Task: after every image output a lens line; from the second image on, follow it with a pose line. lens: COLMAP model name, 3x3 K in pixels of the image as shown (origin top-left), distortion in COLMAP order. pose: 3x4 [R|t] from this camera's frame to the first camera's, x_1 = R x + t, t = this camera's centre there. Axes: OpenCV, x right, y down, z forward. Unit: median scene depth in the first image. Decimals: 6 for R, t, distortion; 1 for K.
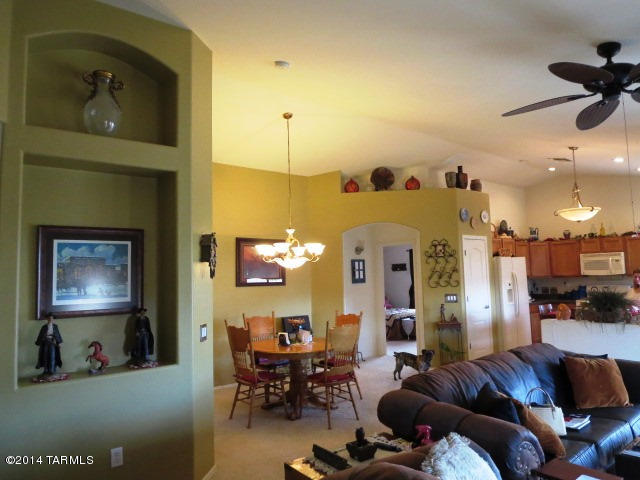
lens RADIAL K [[469.6, 0, 320.0], [0, 469.6, 240.0], [0, 0, 1]] dist [-0.053470, 0.002555]
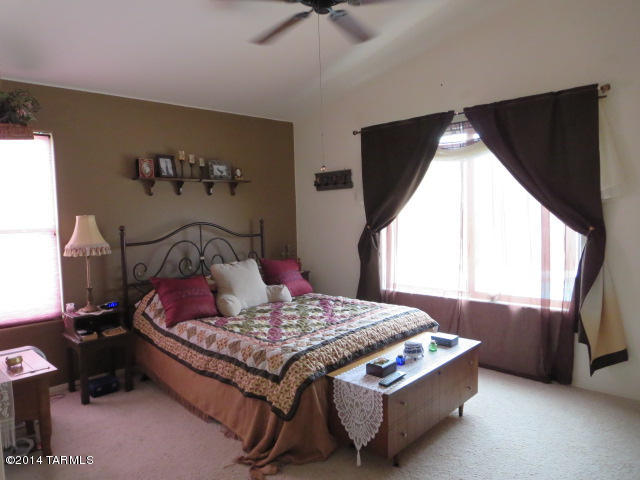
lens RADIAL K [[469.6, 0, 320.0], [0, 469.6, 240.0], [0, 0, 1]] dist [-0.053470, 0.002555]
pose [[0.992937, -0.007170, 0.118427, 0.117738], [-0.009926, 0.989652, 0.143144, 0.054404], [-0.118228, -0.143308, 0.982591, 0.650321]]
